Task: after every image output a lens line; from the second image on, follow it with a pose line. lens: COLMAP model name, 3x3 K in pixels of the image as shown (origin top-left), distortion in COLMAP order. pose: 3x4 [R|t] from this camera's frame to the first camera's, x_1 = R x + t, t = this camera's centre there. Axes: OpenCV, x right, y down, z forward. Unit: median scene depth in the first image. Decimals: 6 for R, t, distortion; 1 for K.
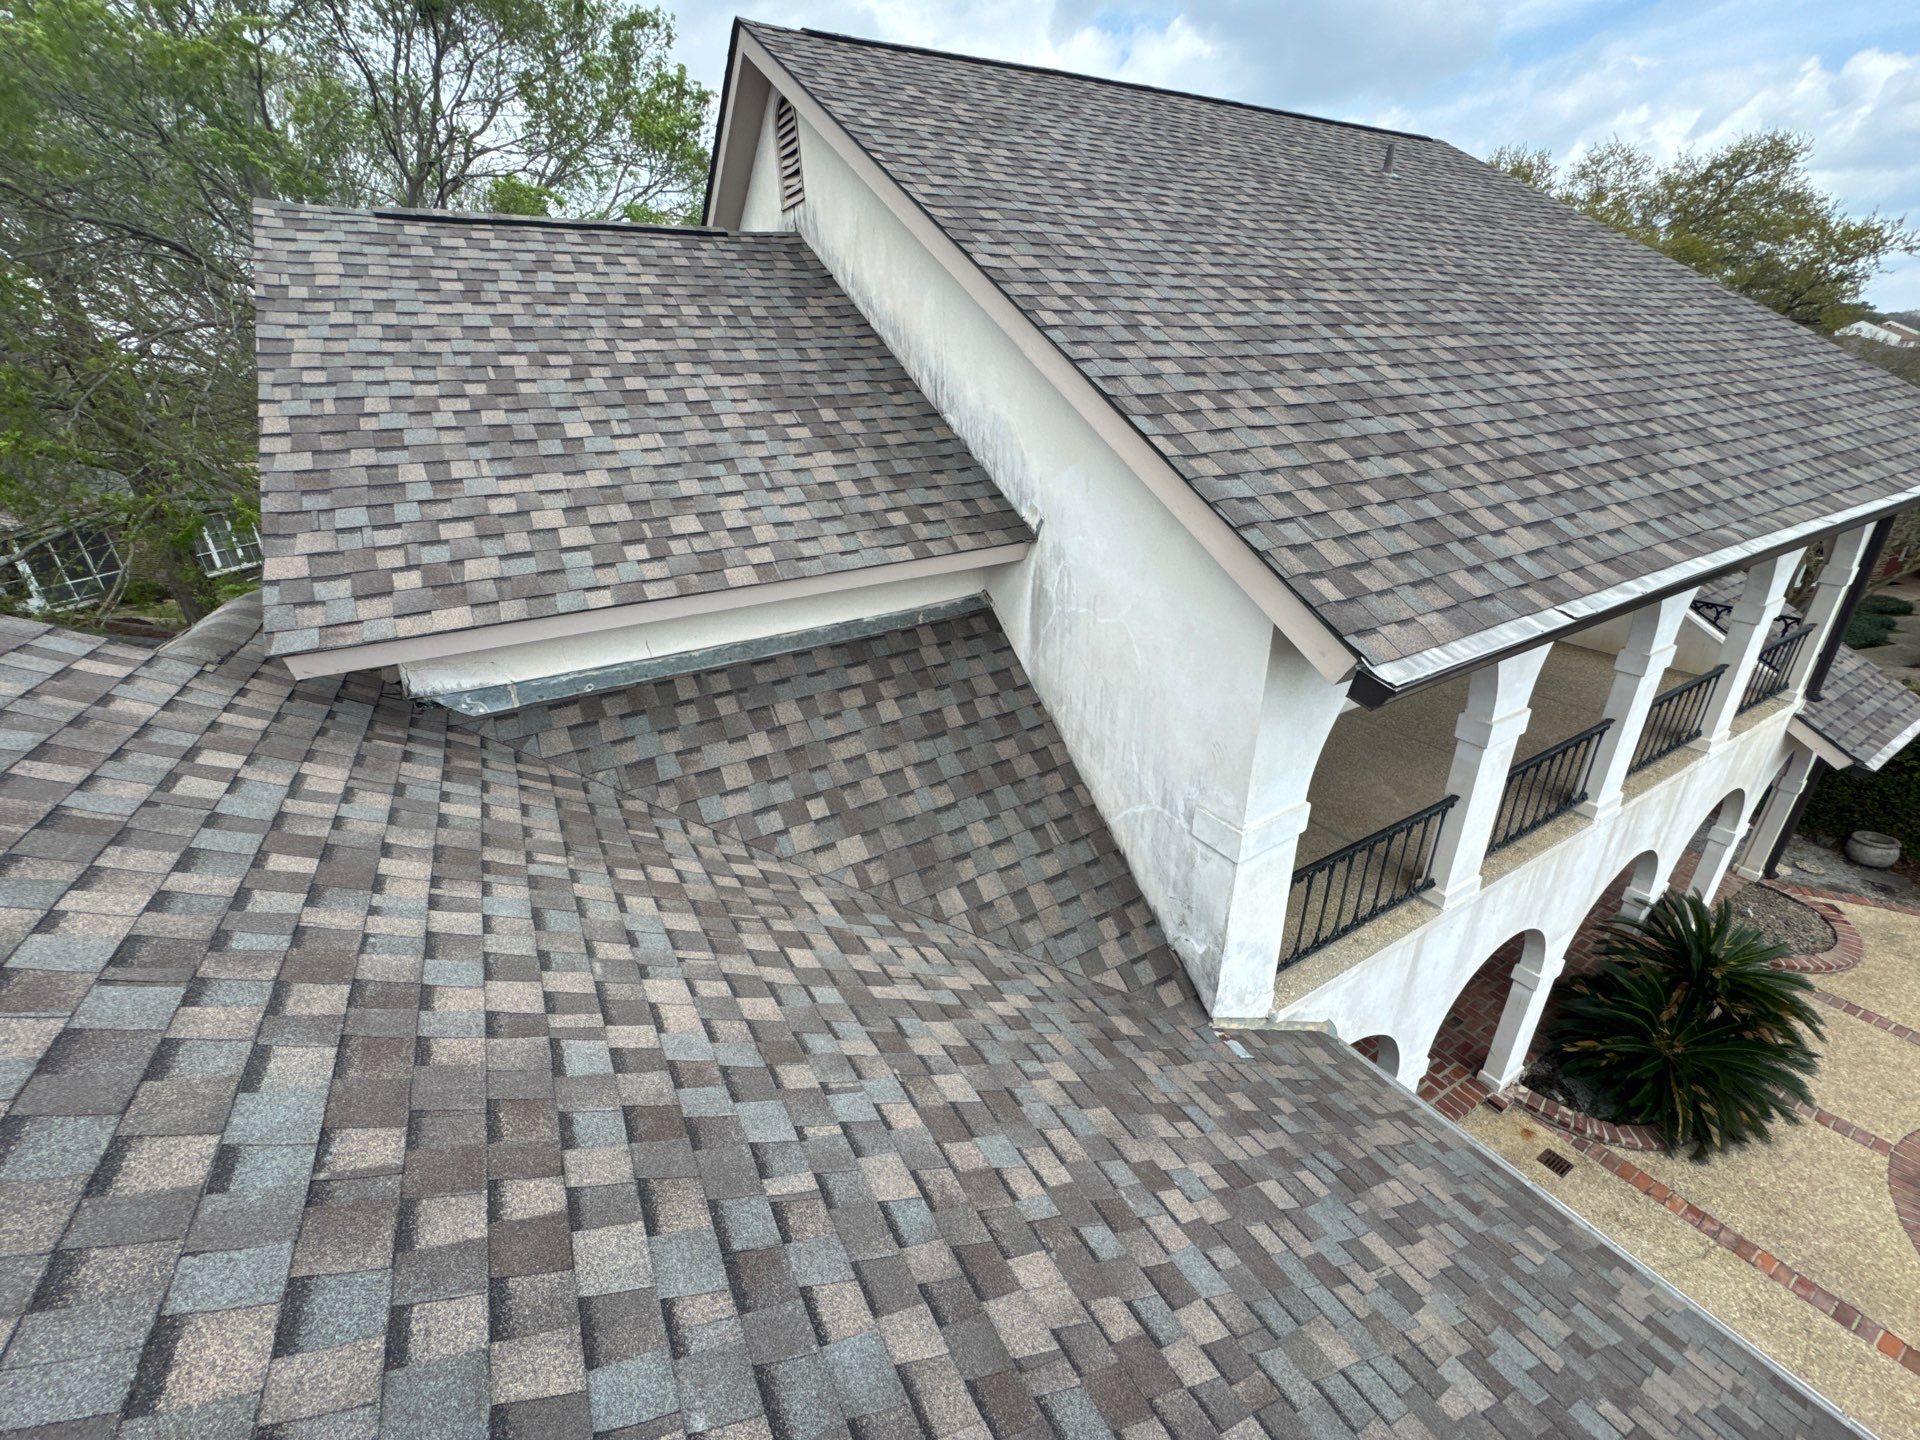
lens RADIAL K [[763.5, 0, 965.2], [0, 763.5, 723.9], [0, 0, 1]] dist [-0.004938, 0.000583]
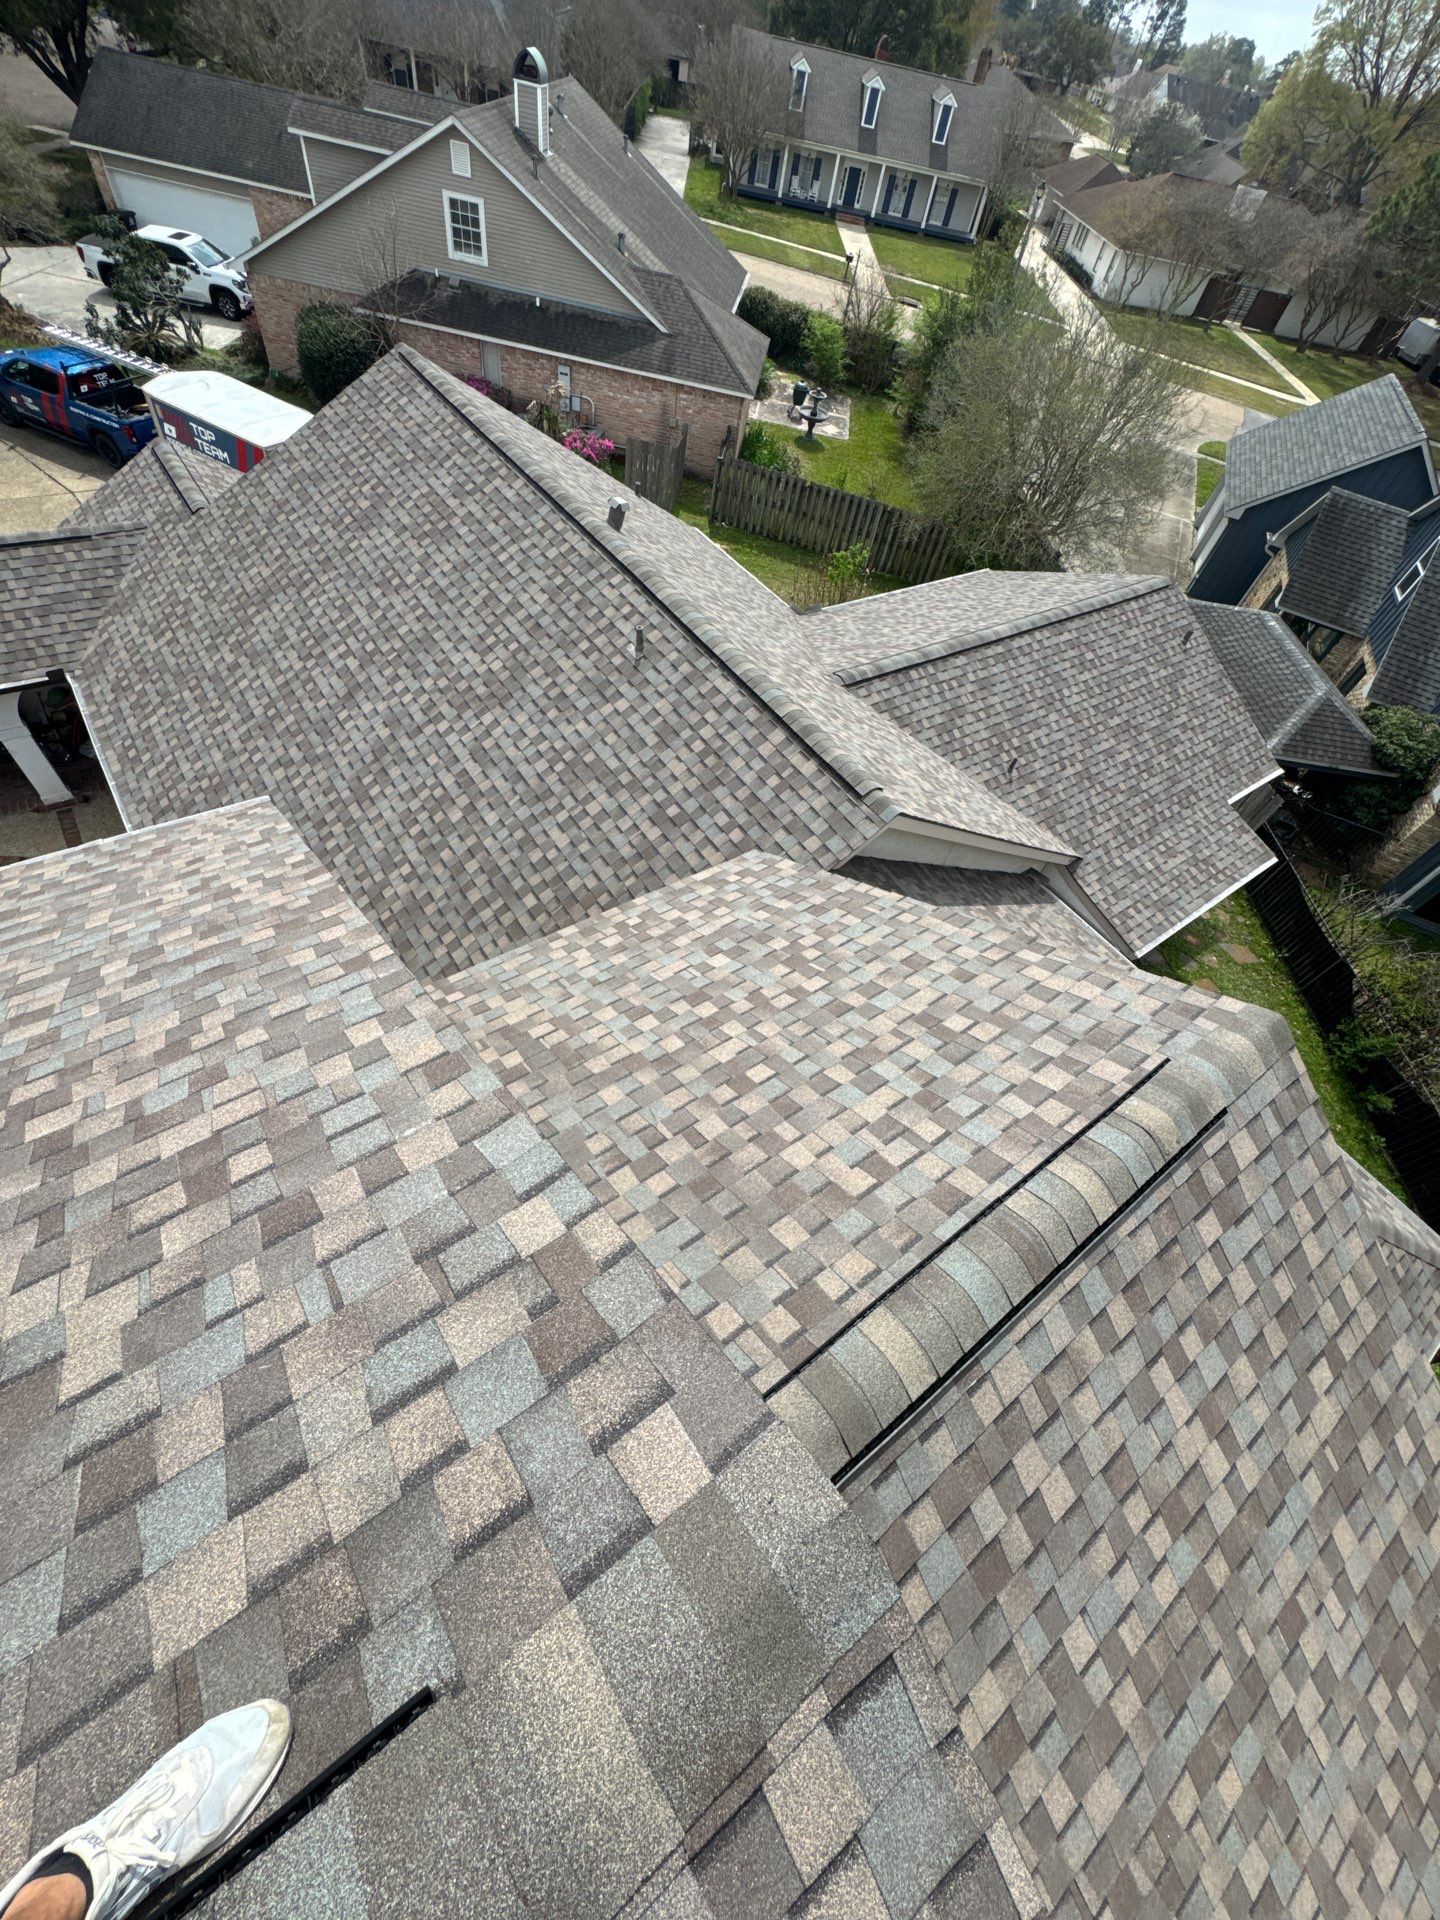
lens RADIAL K [[763.5, 0, 715.5], [0, 763.5, 963.4], [0, 0, 1]] dist [-0.004938, 0.000583]
pose [[-0.989798, -0.009071, -0.142188, -0.342141], [-0.140996, 0.205910, 0.968360, -1.576050], [0.020494, 0.978529, -0.205088, 1.280171]]
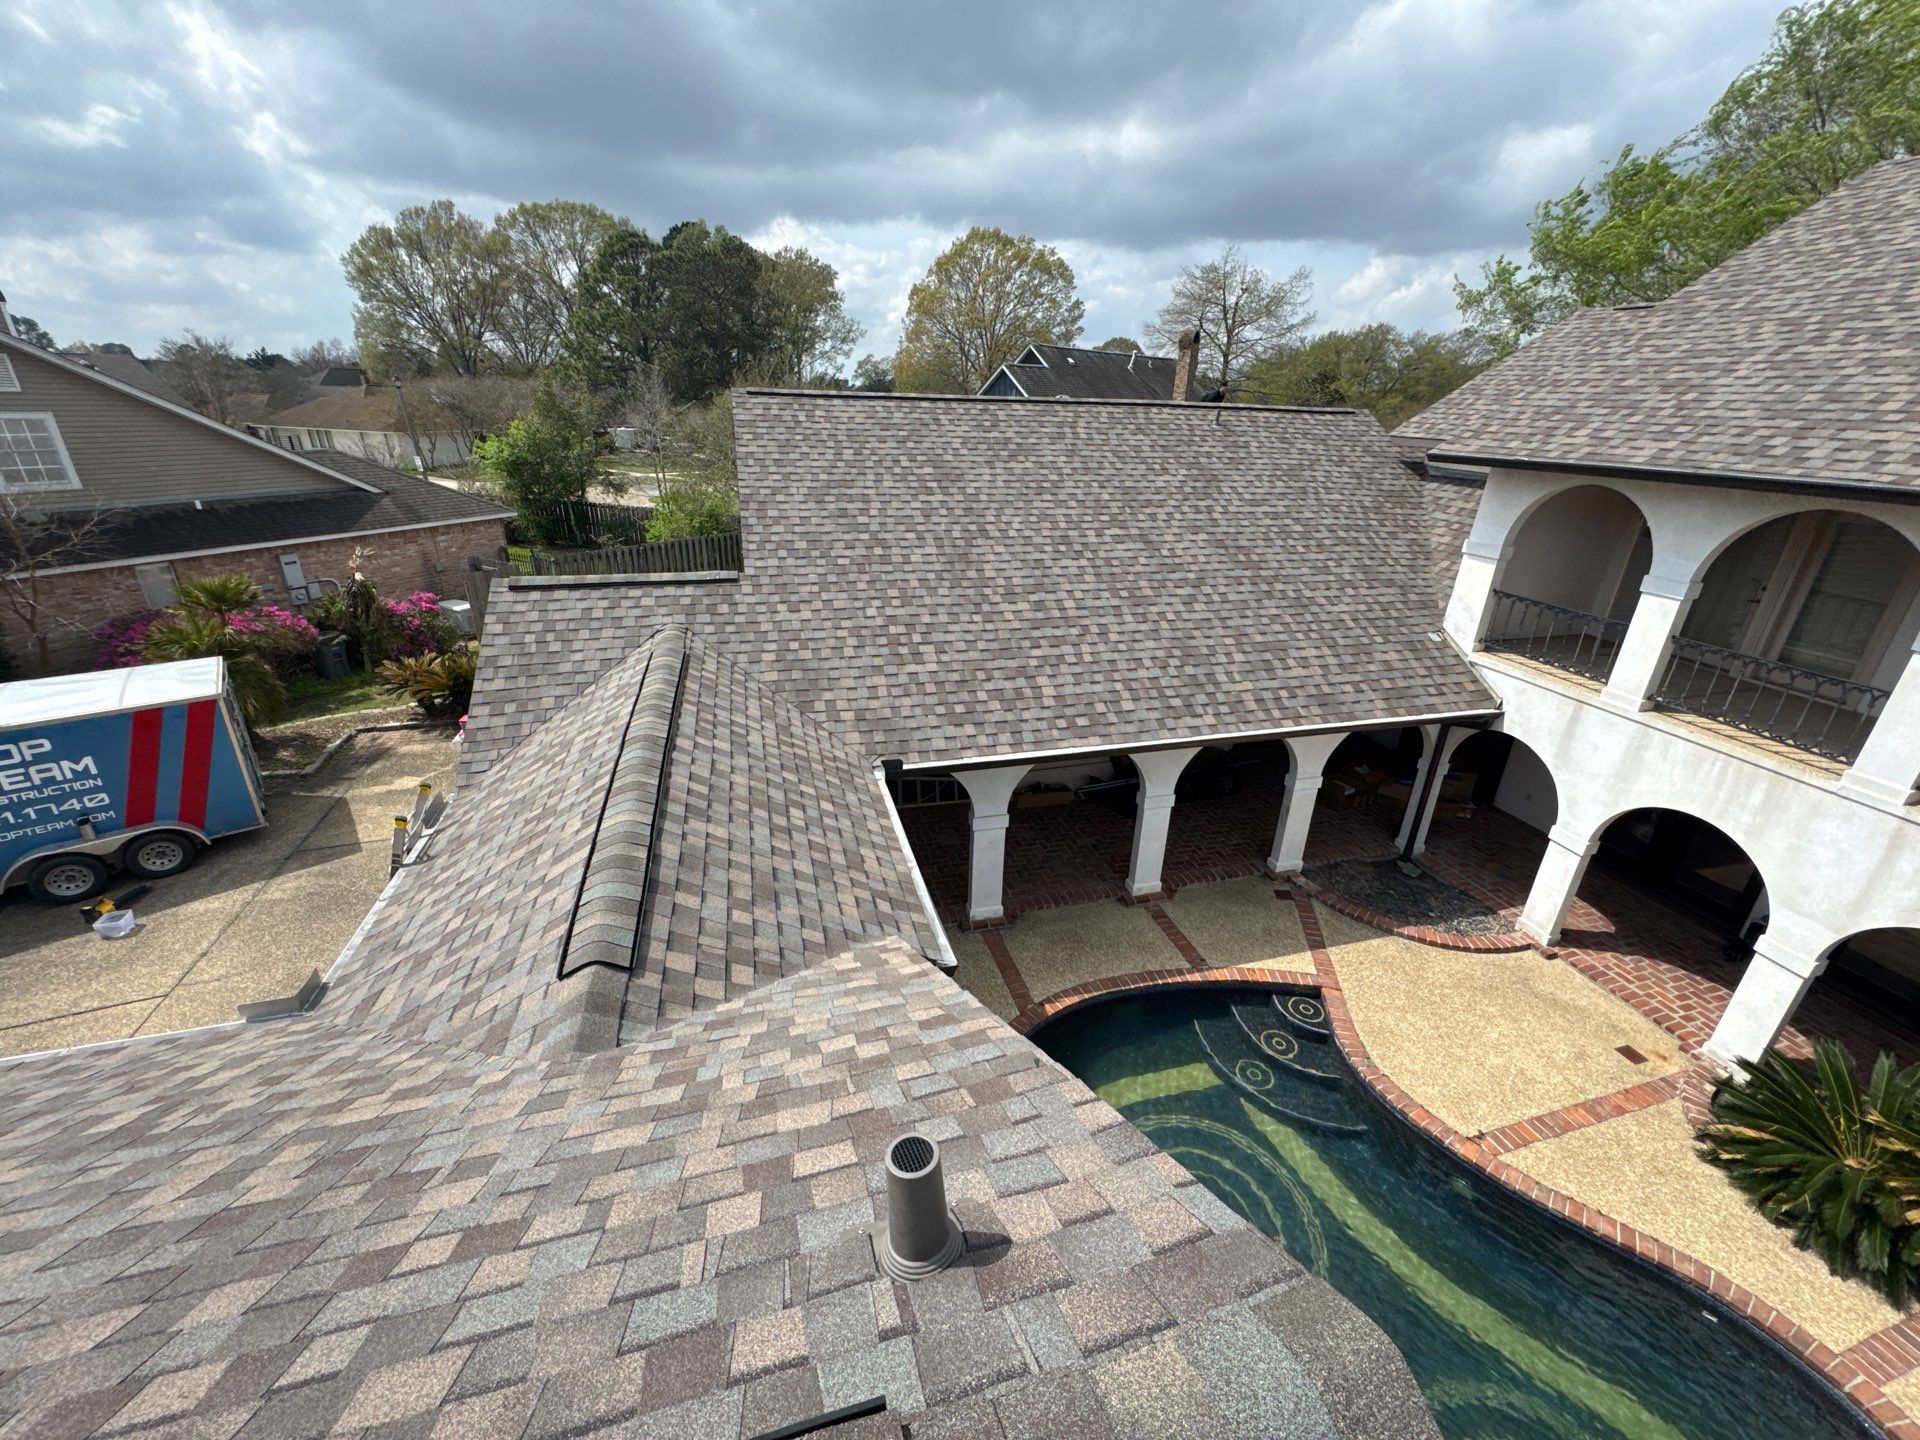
lens RADIAL K [[763.5, 0, 954.4], [0, 763.5, 729.7], [0, 0, 1]] dist [-0.004938, 0.000583]
pose [[-0.261528, 0.404271, -0.876452, 3.057054], [-0.413737, 0.773444, 0.480214, 0.106048], [0.872023, 0.488210, -0.035015, -0.139400]]
